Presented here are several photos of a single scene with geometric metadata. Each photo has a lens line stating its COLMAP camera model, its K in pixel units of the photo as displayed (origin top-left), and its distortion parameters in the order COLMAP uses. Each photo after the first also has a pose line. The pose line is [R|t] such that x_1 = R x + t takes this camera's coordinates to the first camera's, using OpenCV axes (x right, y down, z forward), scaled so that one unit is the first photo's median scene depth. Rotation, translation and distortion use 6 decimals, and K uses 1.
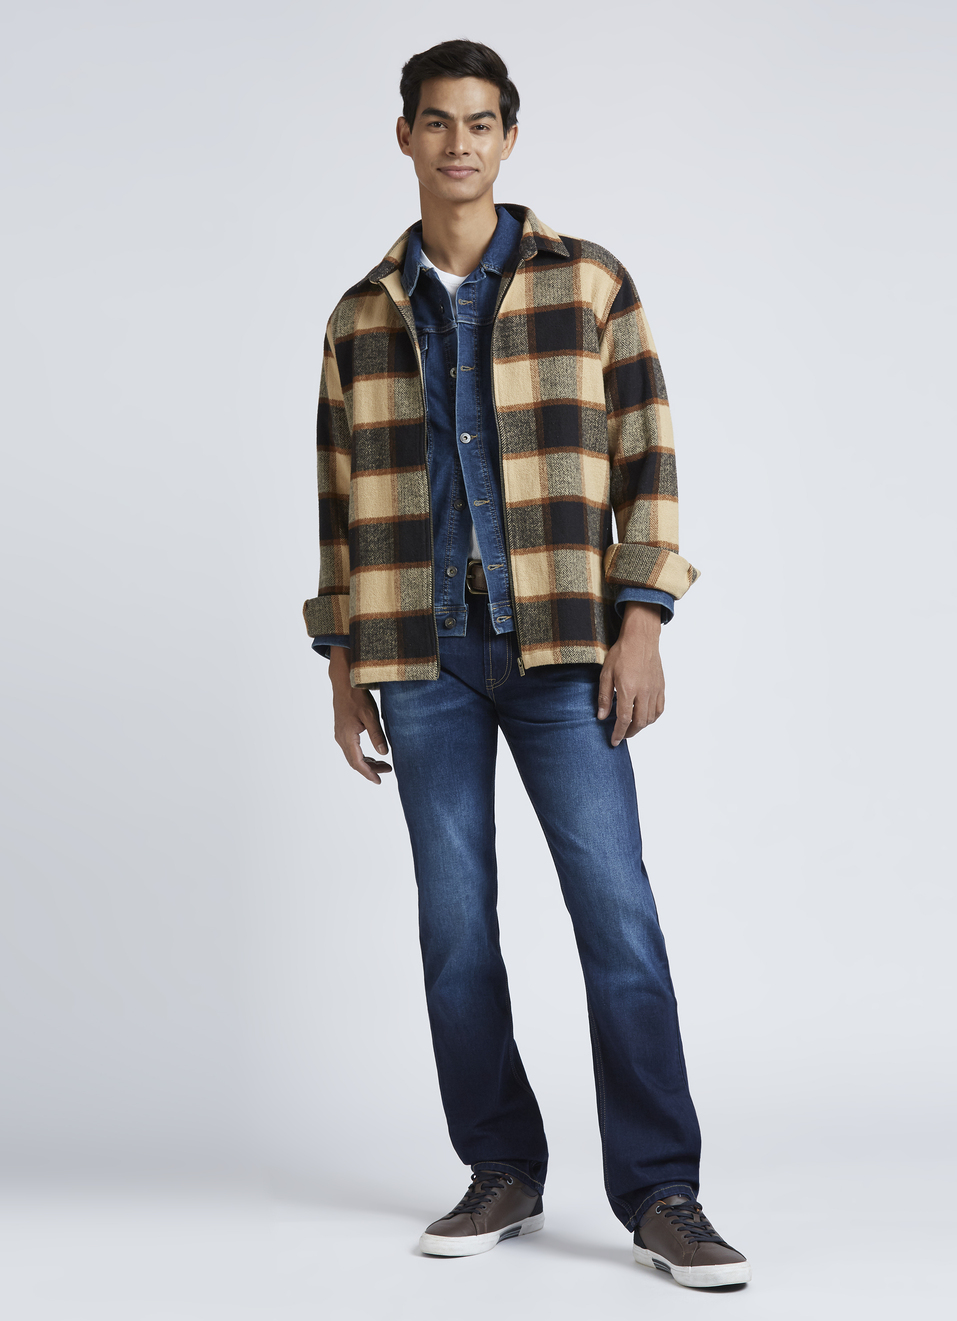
lens RADIAL K [[3089.9, 0, 478.5], [0, 3089.9, 660.5], [0, 0, 1]] dist [-0.073175, -0.200352]
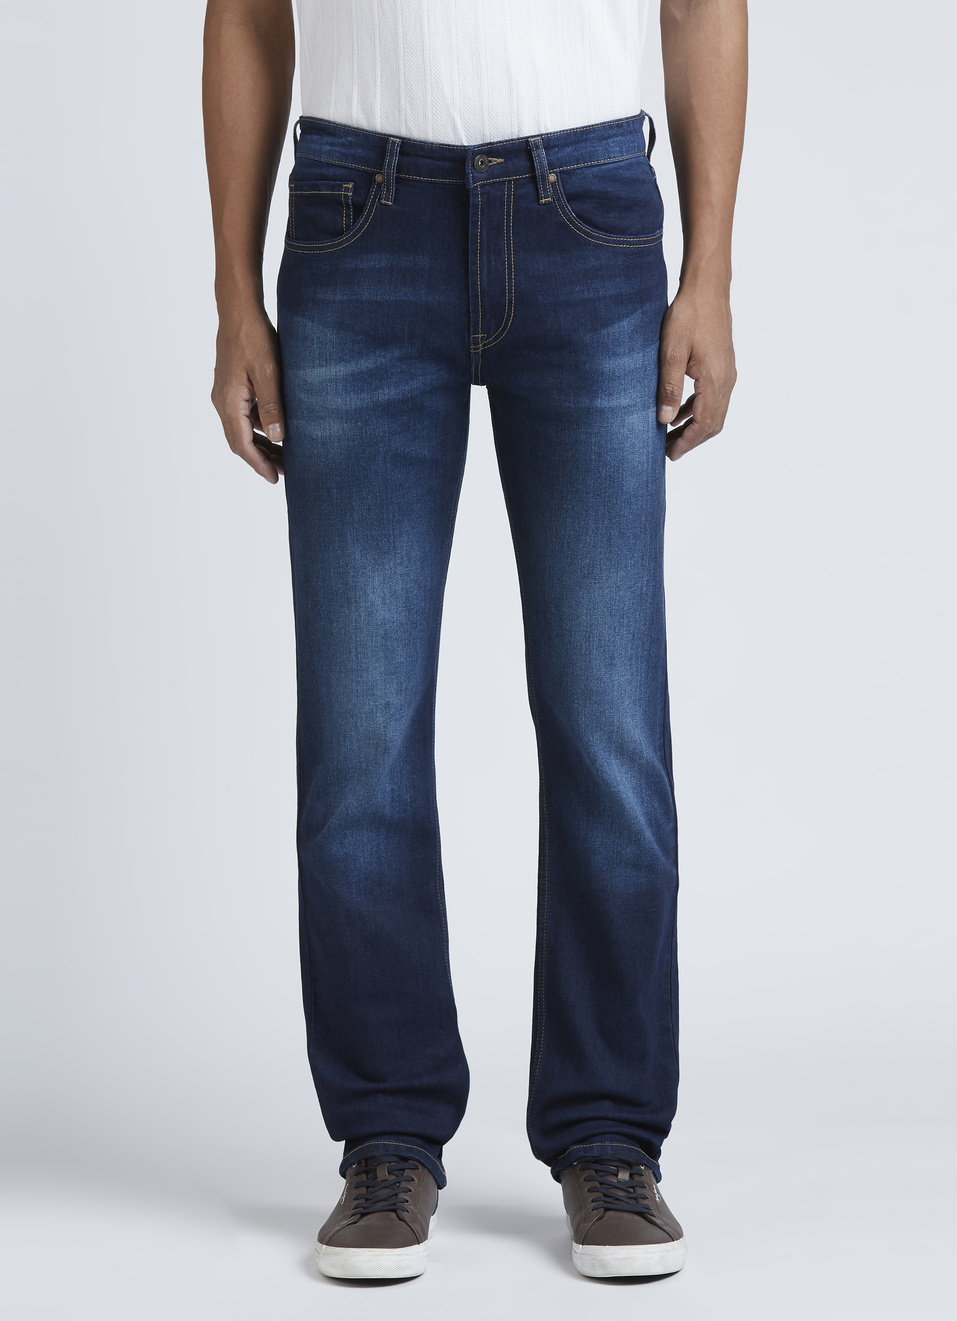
lens RADIAL K [[4212.6, 0, 478.5], [0, 4212.6, 660.5], [0, 0, 1]] dist [0.088048, -0.111590]
pose [[0.993838, 0.109075, 0.019717, -0.003274], [-0.110174, 0.991595, 0.067830, 0.008466], [-0.012153, -0.069584, 0.997502, 0.156704]]
